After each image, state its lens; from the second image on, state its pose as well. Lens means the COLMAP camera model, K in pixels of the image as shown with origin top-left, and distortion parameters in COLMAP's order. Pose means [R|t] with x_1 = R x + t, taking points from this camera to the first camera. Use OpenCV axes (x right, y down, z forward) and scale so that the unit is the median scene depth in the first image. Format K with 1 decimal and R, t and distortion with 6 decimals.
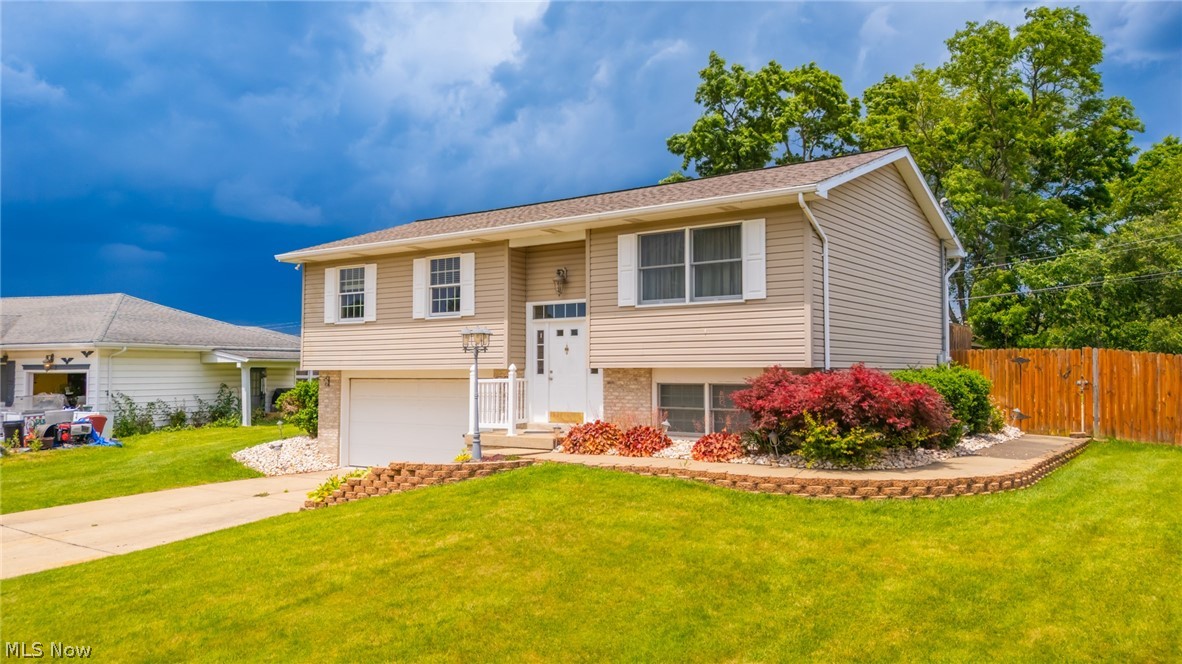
lens RADIAL K [[867.7, 0, 626.7], [0, 867.7, 351.7], [0, 0, 1]] dist [0.055904, -0.052485]
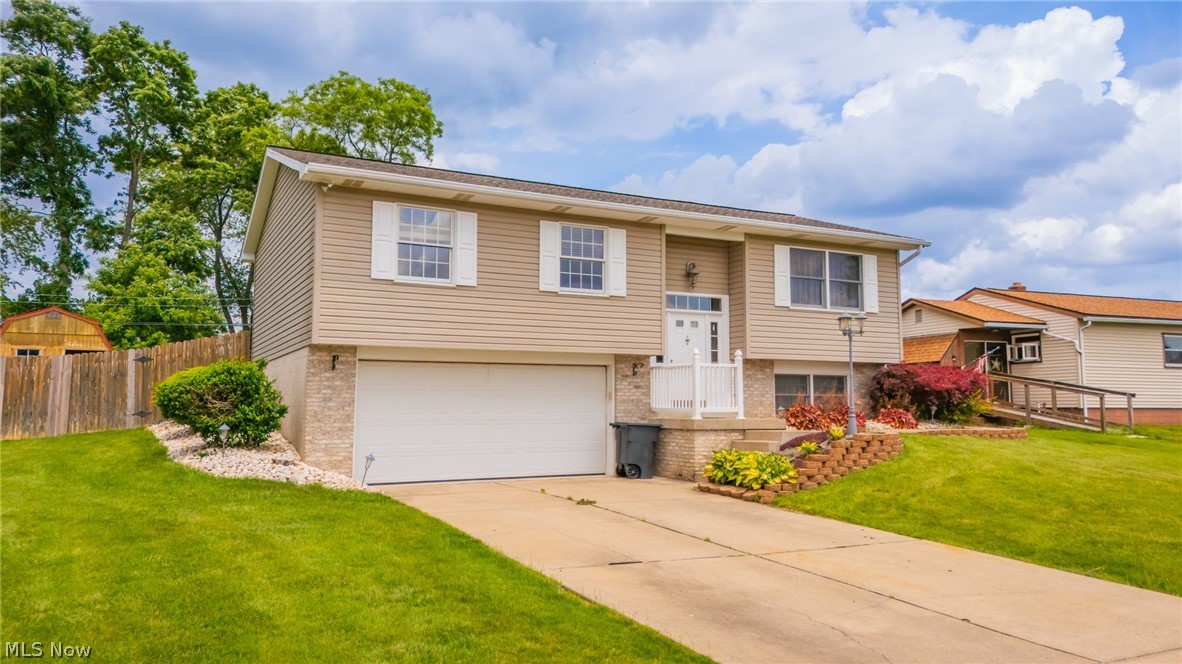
lens RADIAL K [[867.7, 0, 586.4], [0, 867.7, 333.9], [0, 0, 1]] dist [0.055904, -0.052485]
pose [[0.477246, 0.080491, 0.875076, -1.037270], [-0.023691, 0.996613, -0.078749, 0.074981], [-0.878450, 0.016851, 0.477536, 0.610234]]
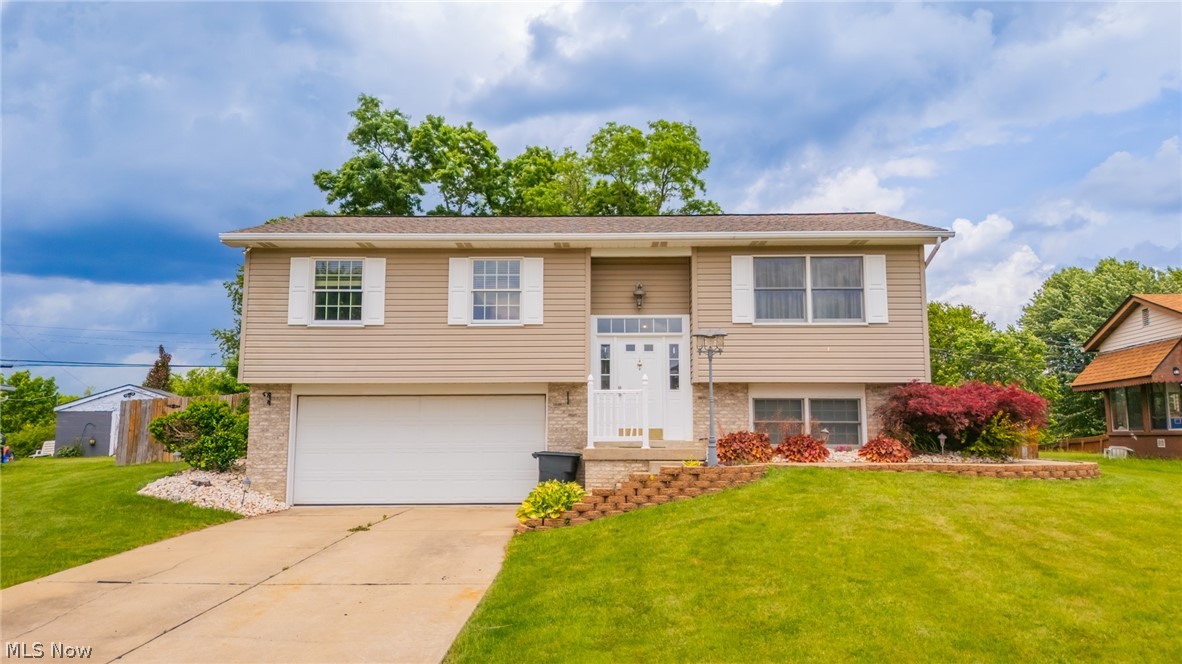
lens RADIAL K [[867.7, 0, 590.6], [0, 867.7, 329.5], [0, 0, 1]] dist [0.055904, -0.052485]
pose [[0.837285, 0.071423, 0.542082, -0.653367], [-0.016845, 0.994330, -0.104992, 0.062120], [-0.546507, 0.078777, 0.833741, 0.205235]]
